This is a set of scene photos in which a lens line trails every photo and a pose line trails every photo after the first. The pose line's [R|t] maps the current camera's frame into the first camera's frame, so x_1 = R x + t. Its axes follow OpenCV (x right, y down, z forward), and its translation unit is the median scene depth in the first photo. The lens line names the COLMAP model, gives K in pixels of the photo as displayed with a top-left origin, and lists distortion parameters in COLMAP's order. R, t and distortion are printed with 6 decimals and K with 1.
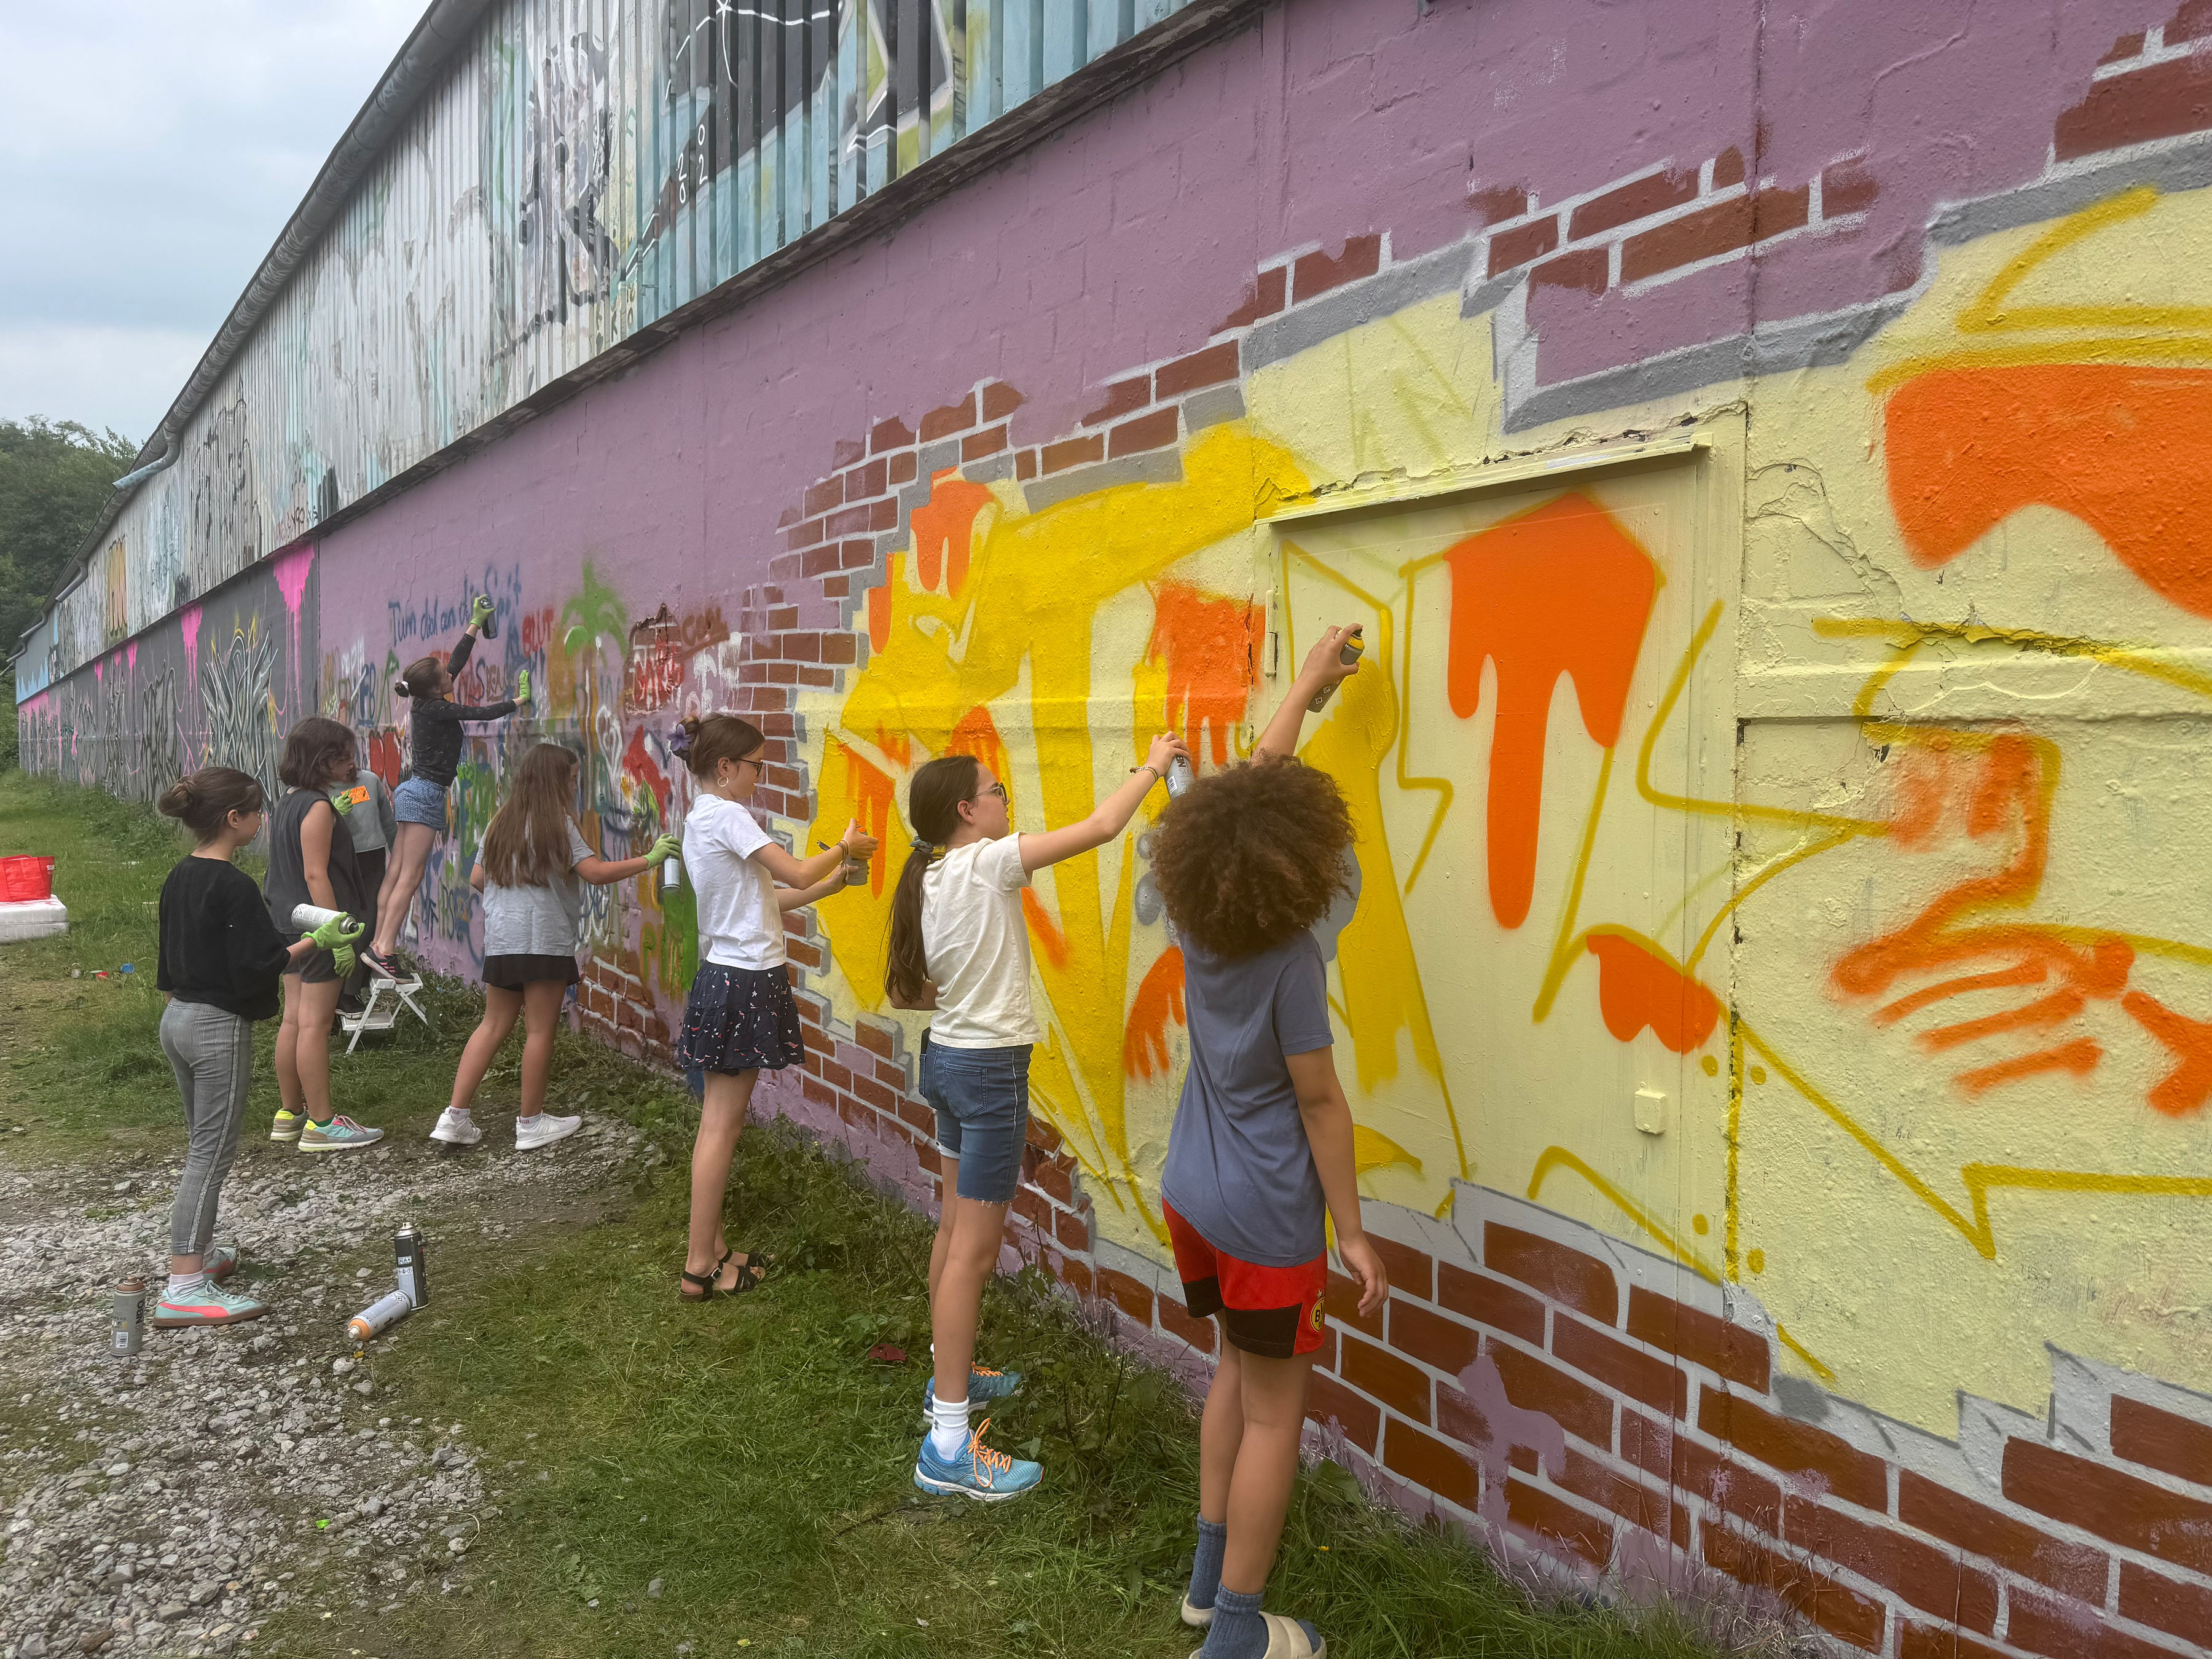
lens RADIAL K [[1560.5, 0, 1101.0], [0, 1560.5, 822.7], [0, 0, 1]] dist [0.048203, -0.060433]
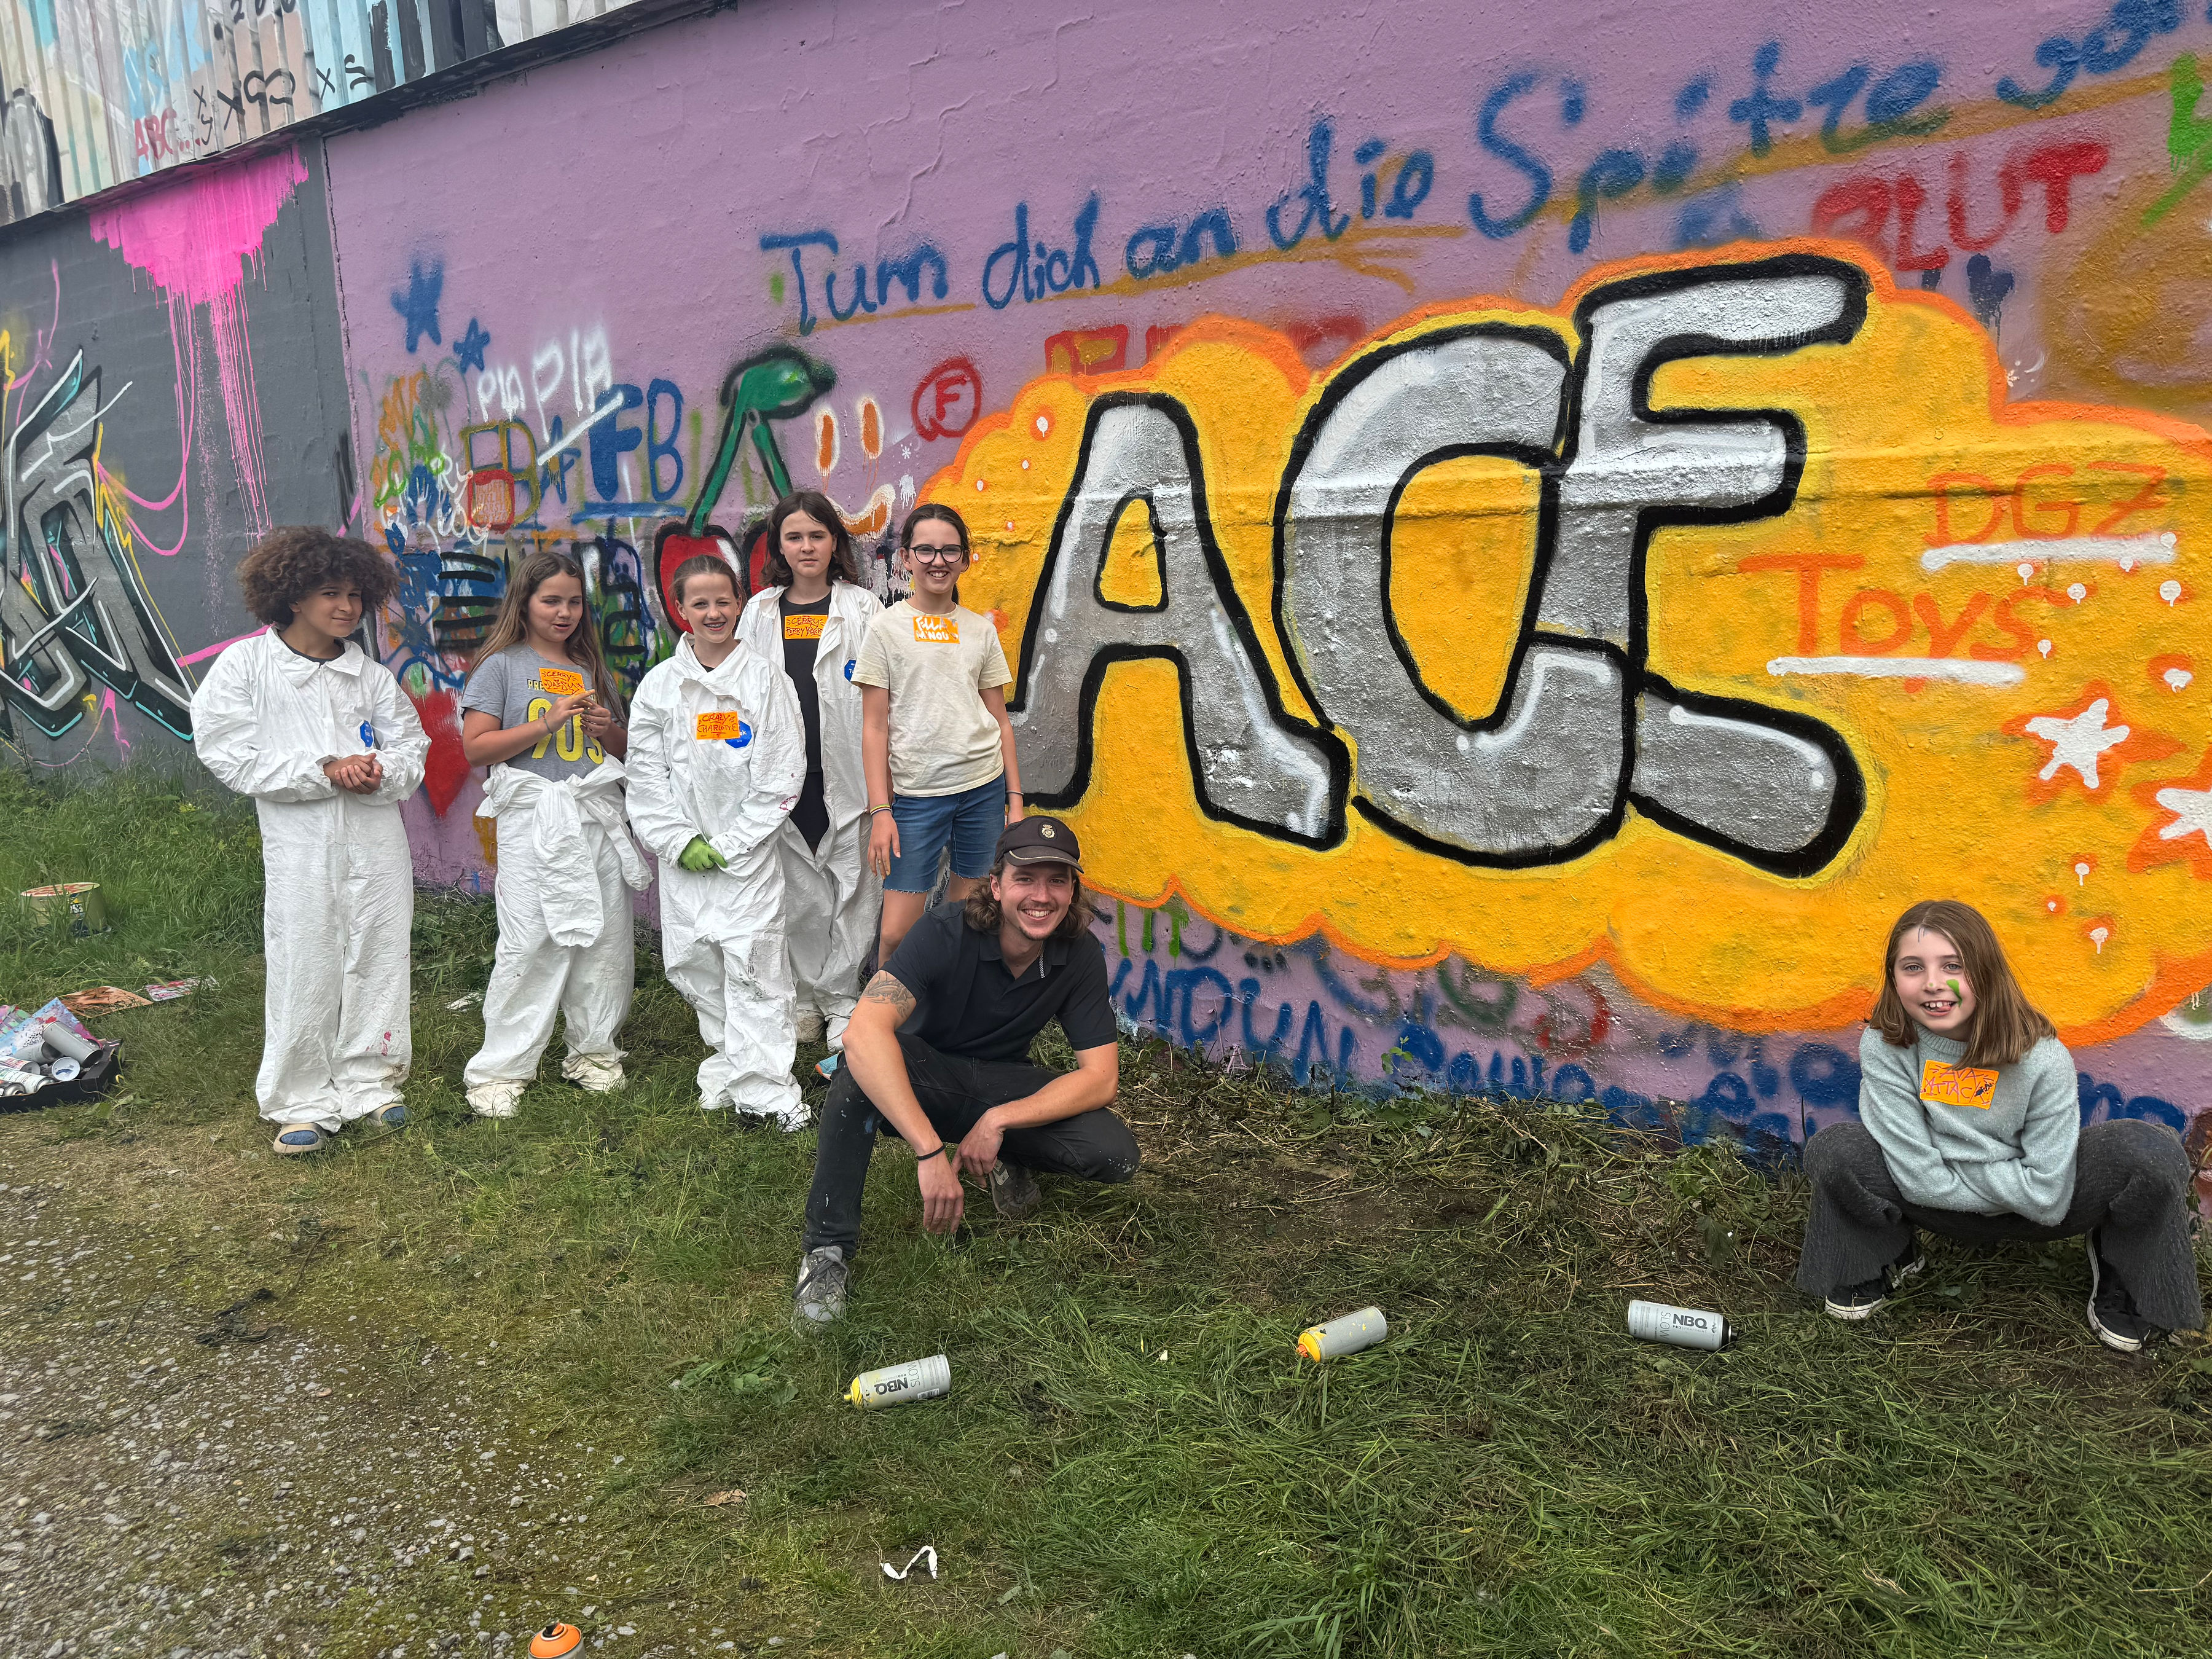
lens RADIAL K [[1560.5, 0, 1101.0], [0, 1560.5, 844.7], [0, 0, 1]] dist [0.048203, -0.060433]
pose [[0.953526, -0.093623, 0.286395, -1.368410], [0.050409, 0.986673, 0.154711, -0.081352], [-0.297063, -0.133084, 0.945538, 1.382925]]
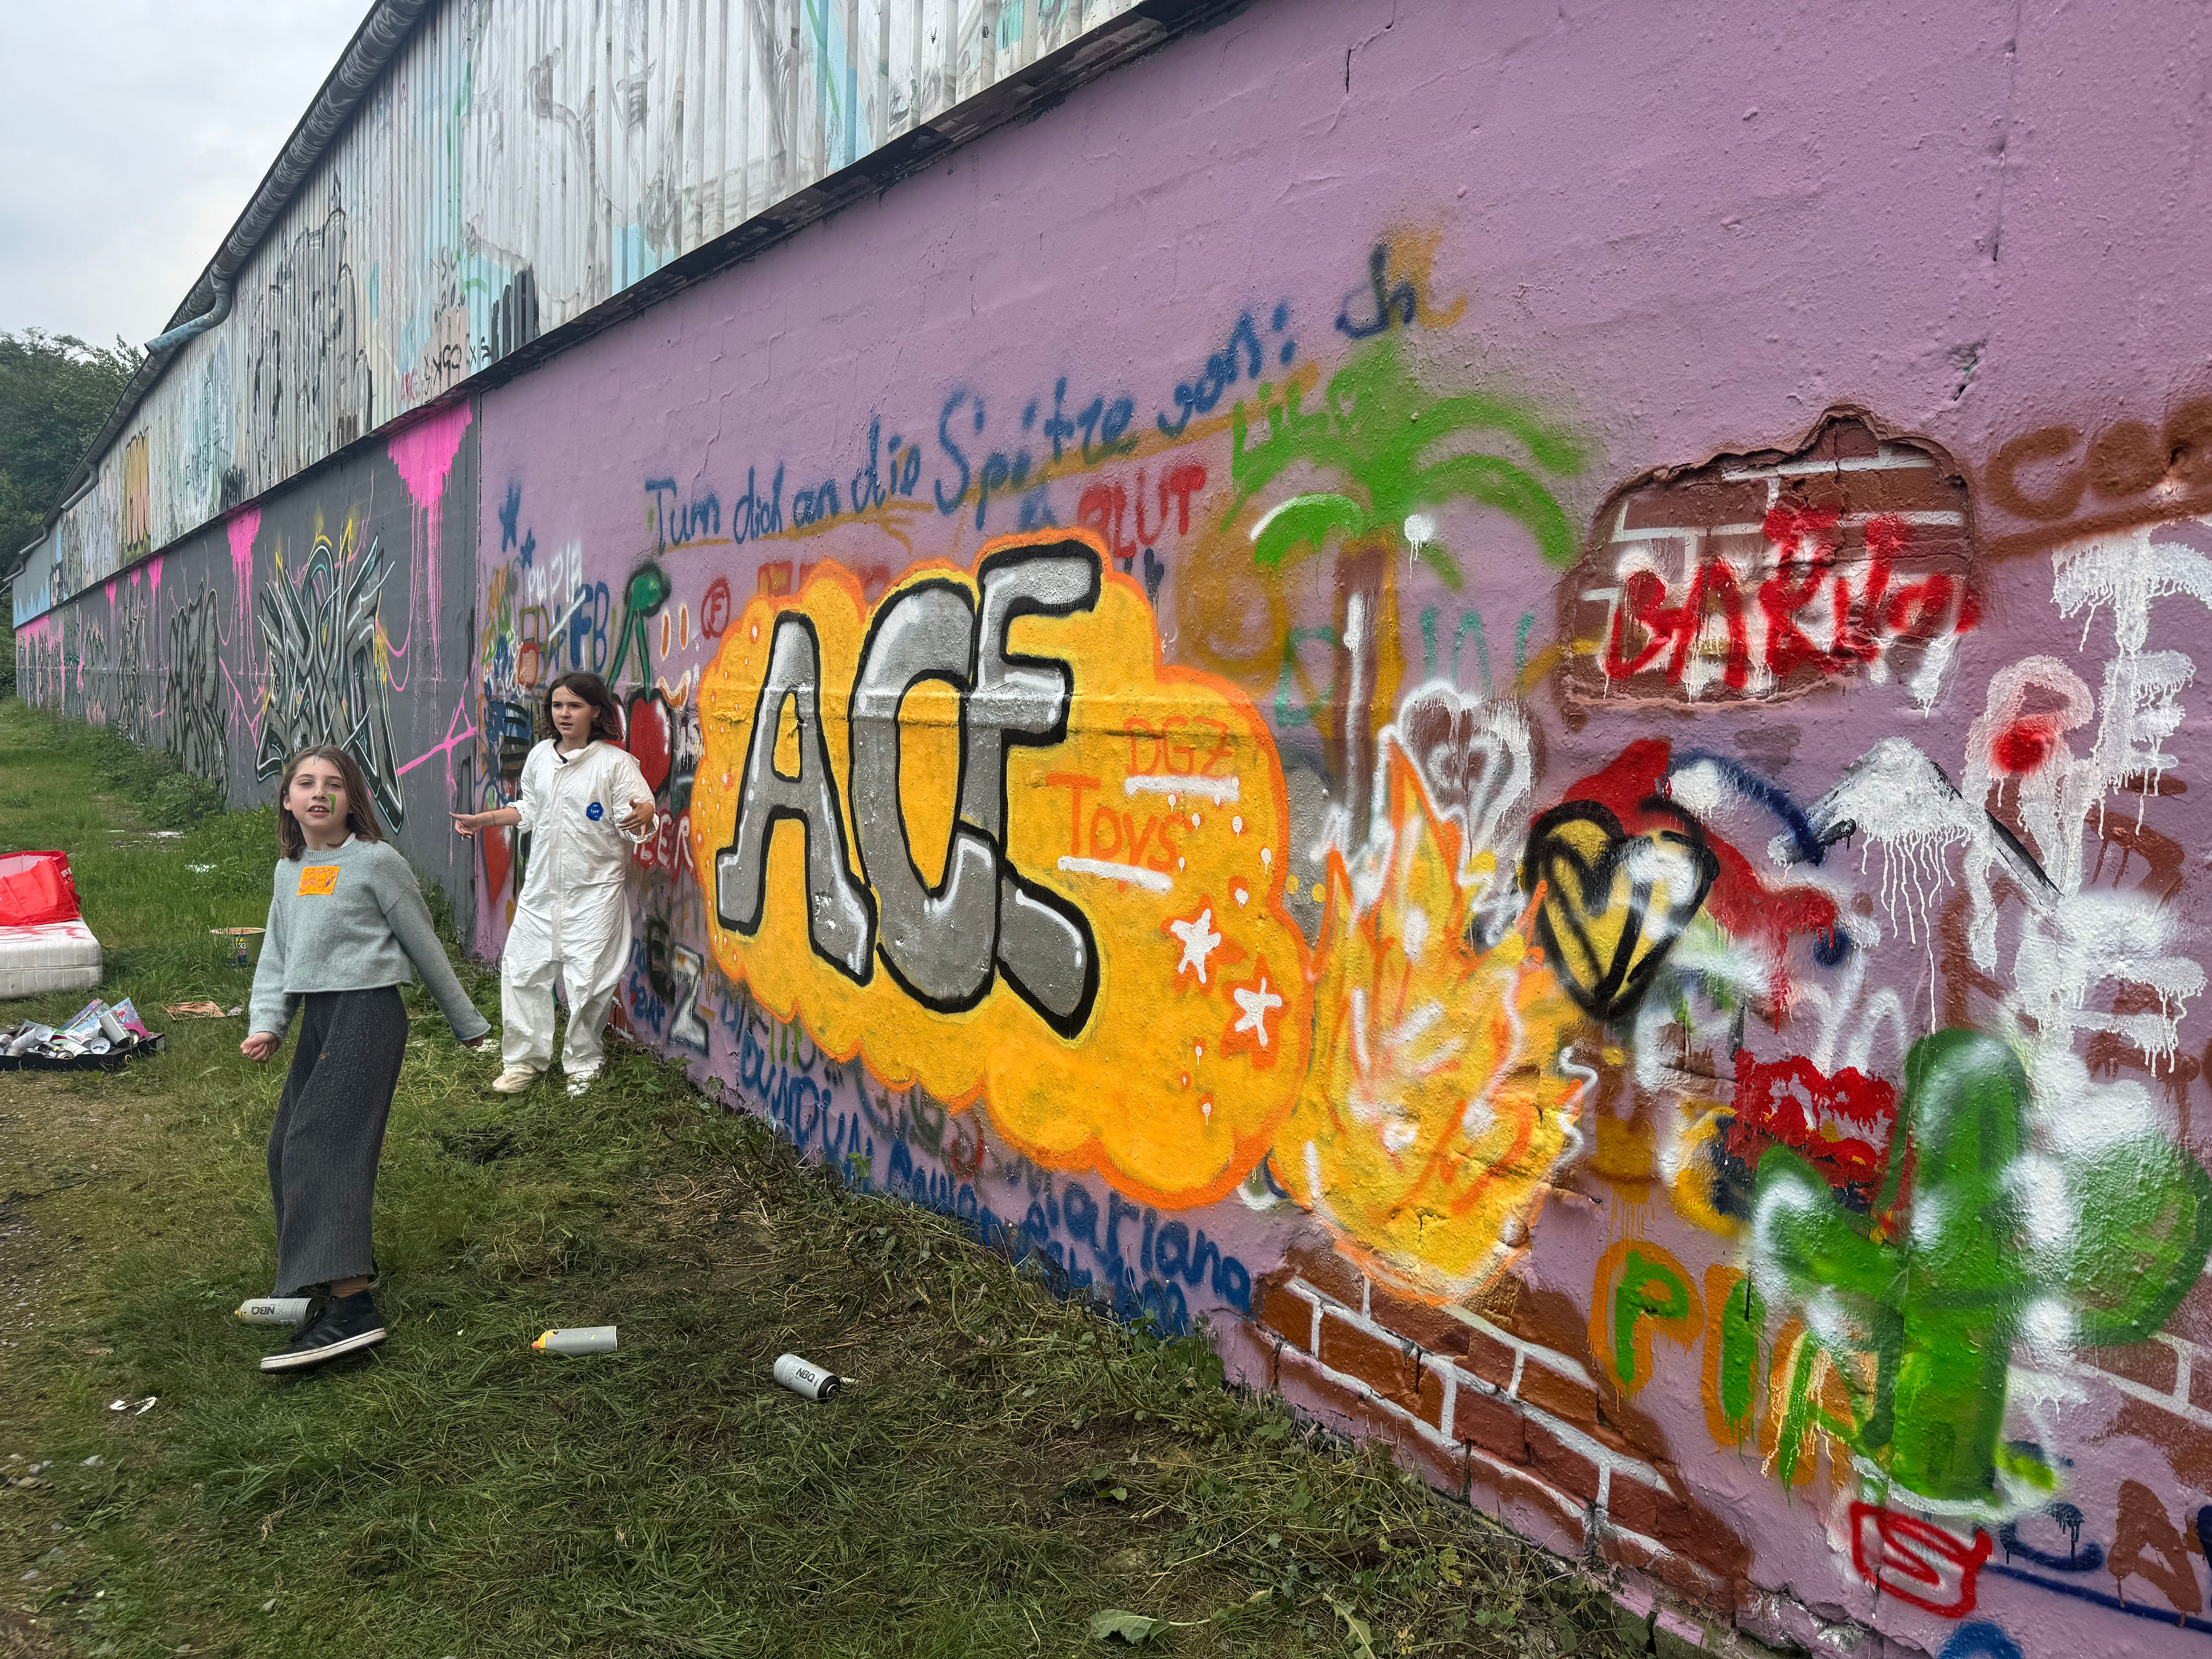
lens RADIAL K [[1560.5, 0, 1100.2], [0, 1560.5, 839.3], [0, 0, 1]] dist [0.048203, -0.060433]
pose [[0.999574, 0.029101, 0.002064, -0.743283], [-0.029159, 0.998838, 0.038374, -0.082513], [-0.000945, -0.038418, 0.999261, 1.060584]]
